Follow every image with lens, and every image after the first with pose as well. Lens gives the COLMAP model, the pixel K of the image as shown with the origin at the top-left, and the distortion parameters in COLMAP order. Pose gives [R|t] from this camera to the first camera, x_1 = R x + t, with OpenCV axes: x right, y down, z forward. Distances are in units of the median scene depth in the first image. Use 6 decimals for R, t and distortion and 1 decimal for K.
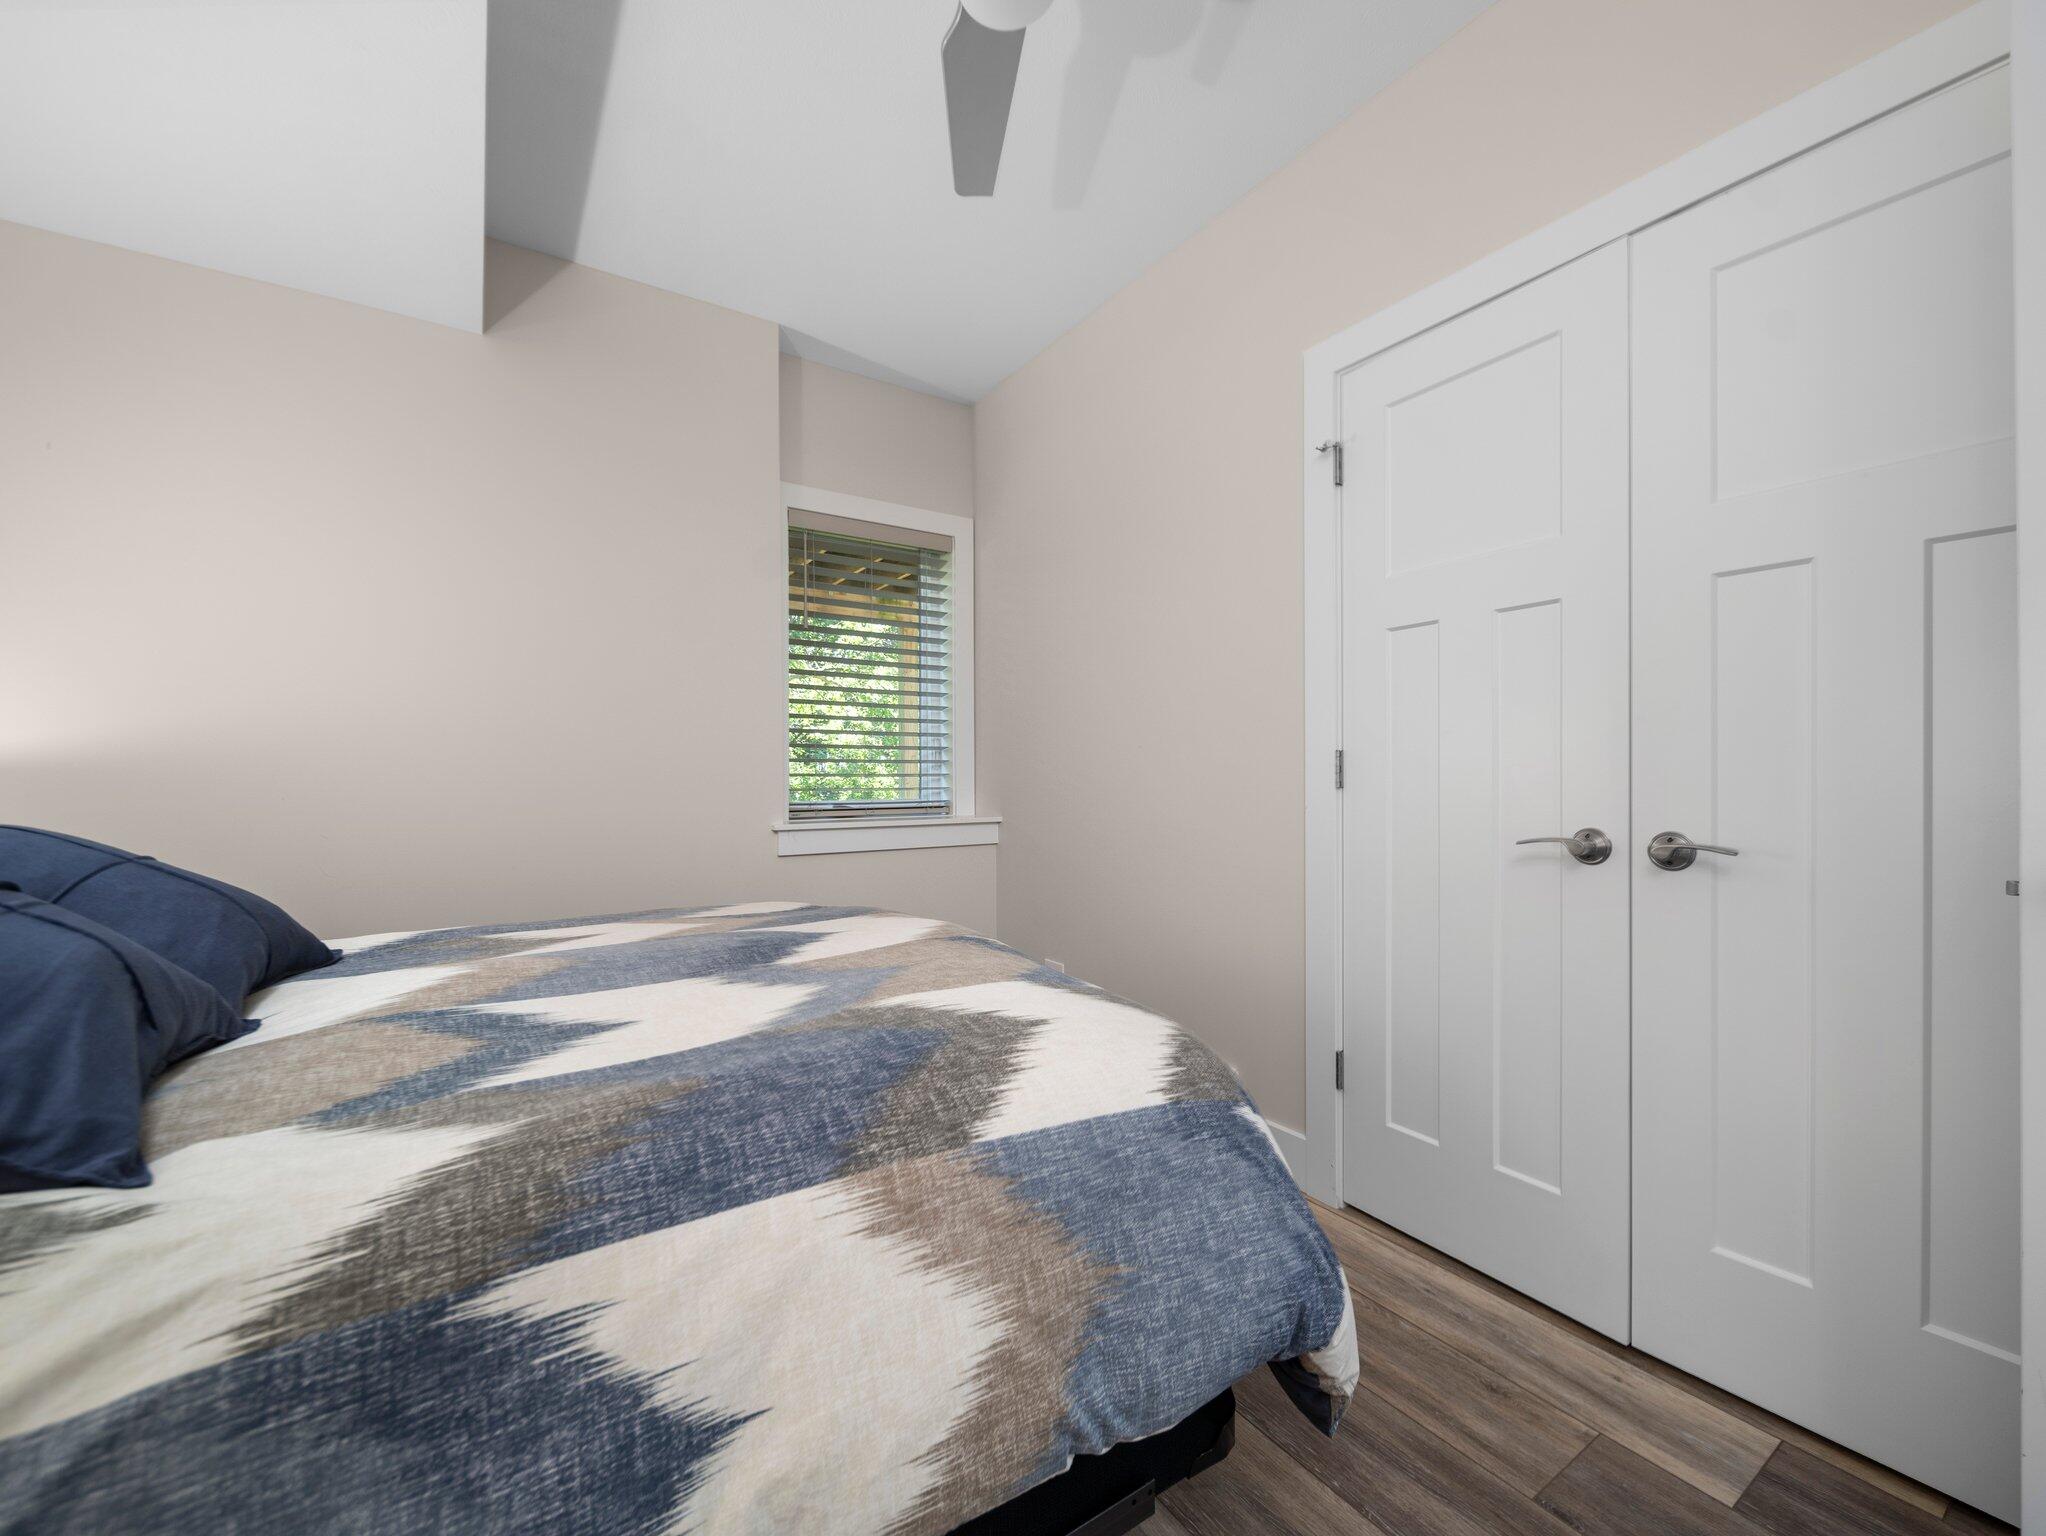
lens RADIAL K [[813.9, 0, 1002.1], [0, 813.9, 767.9], [0, 0, 1]] dist [-0.001385, -0.000562]
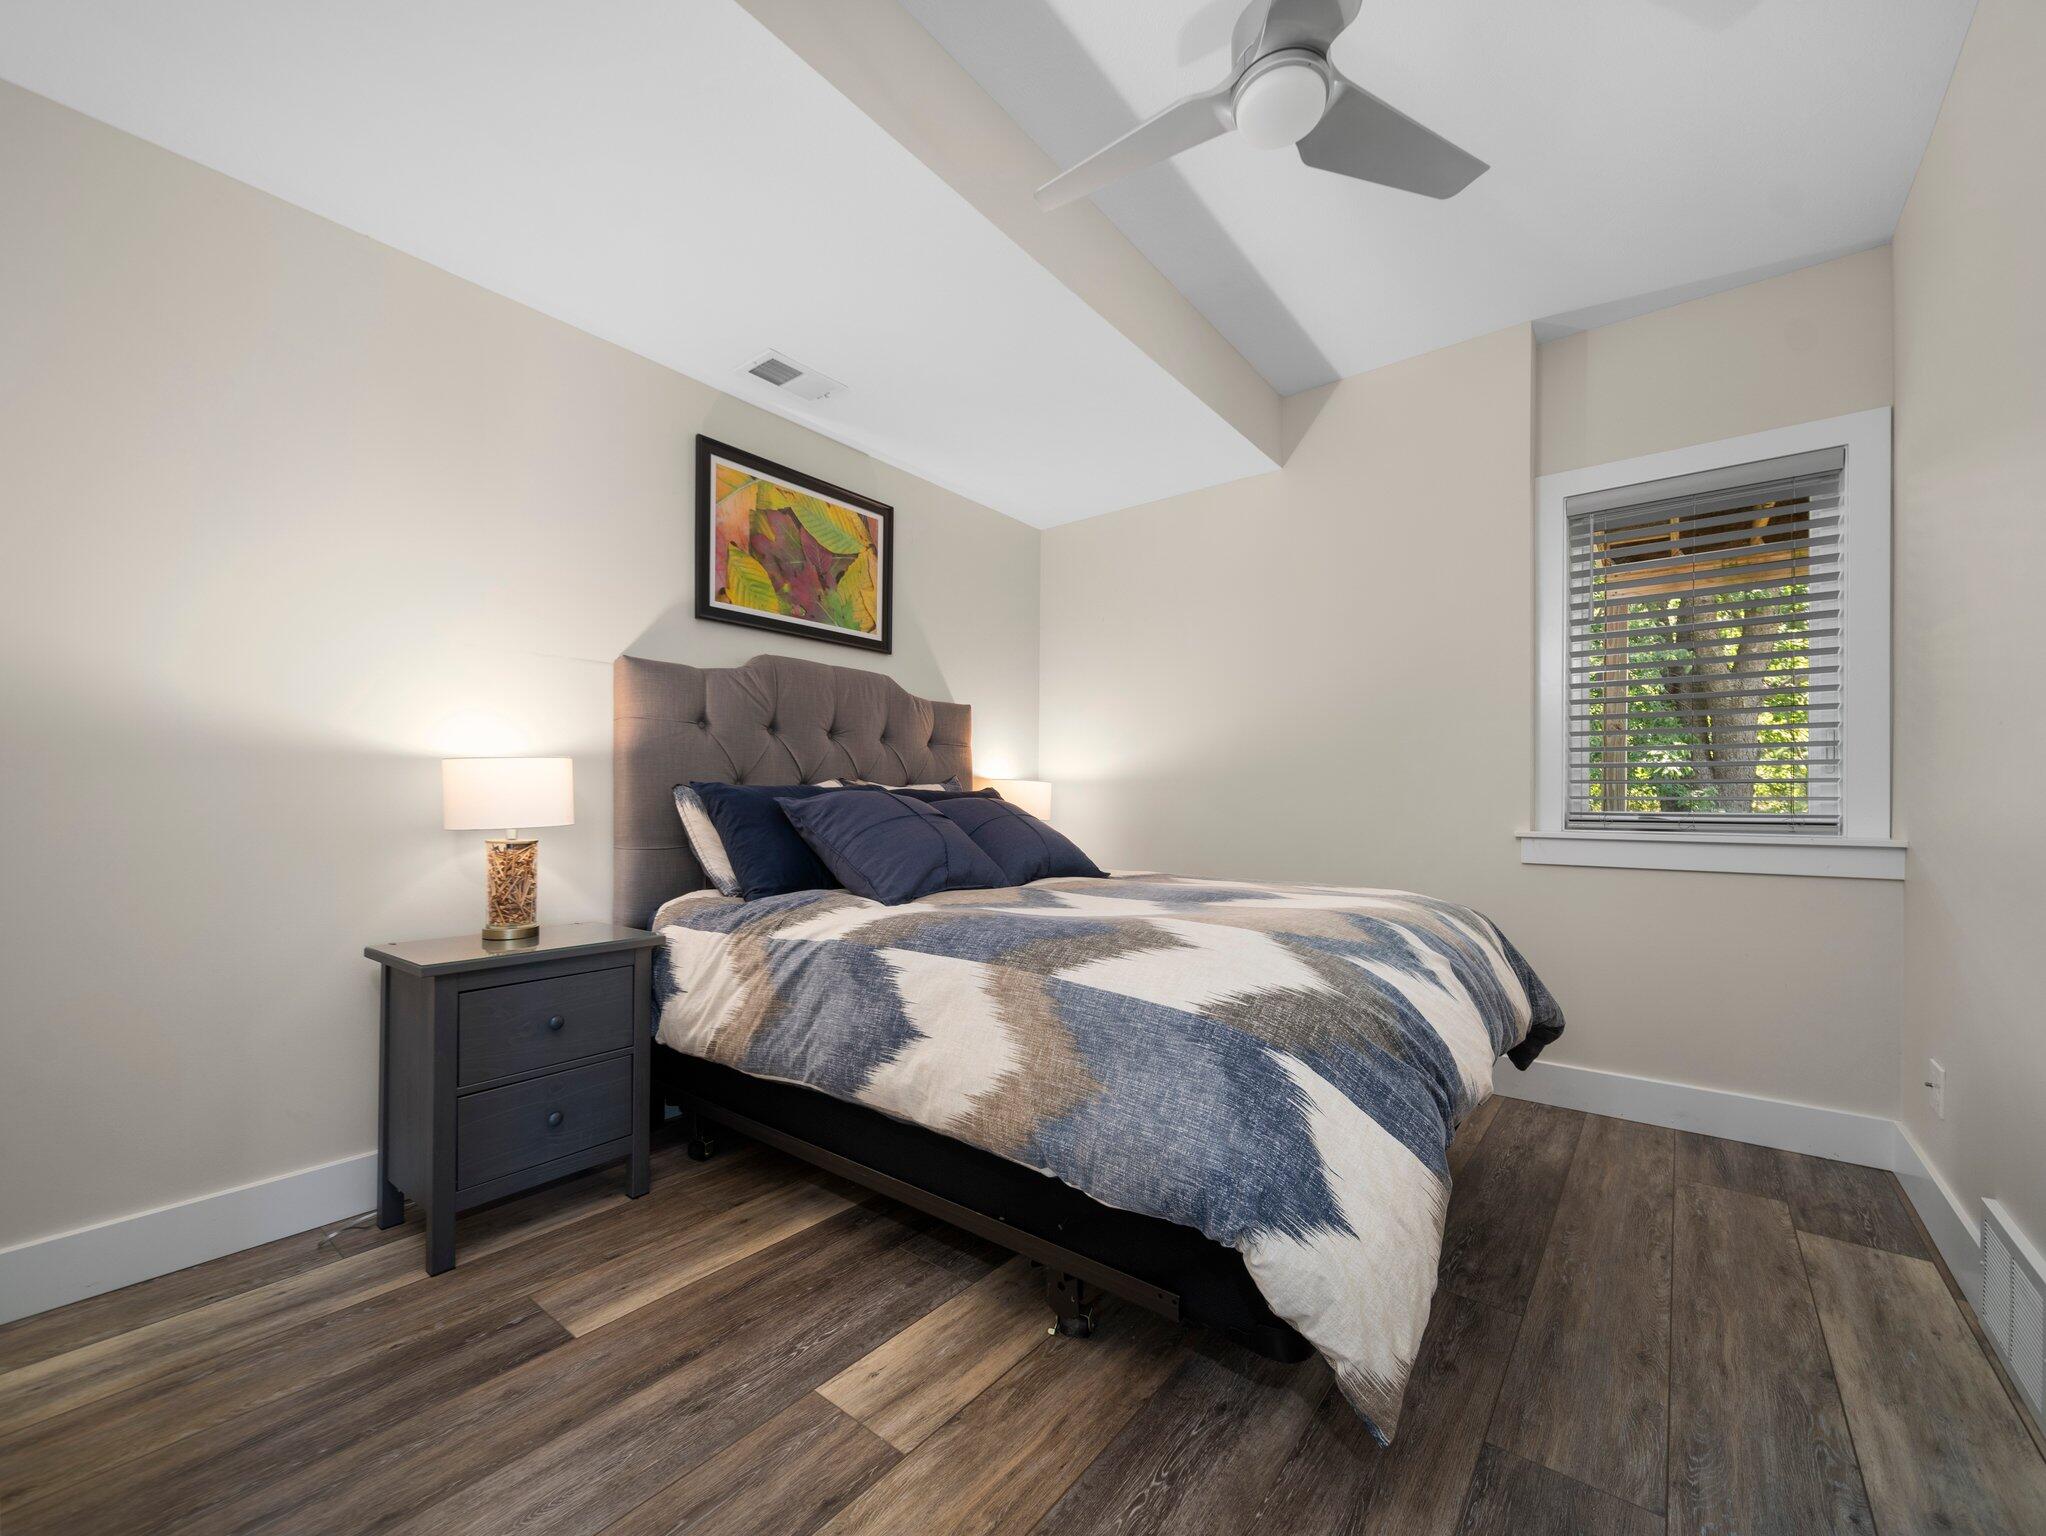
lens RADIAL K [[813.9, 0, 1035.0], [0, 813.9, 787.0], [0, 0, 1]] dist [-0.001385, -0.000562]
pose [[0.334197, -0.008775, -0.942462, 1.544730], [0.003446, 0.999961, -0.008088, 0.075980], [0.942497, -0.000544, 0.334214, 0.391868]]
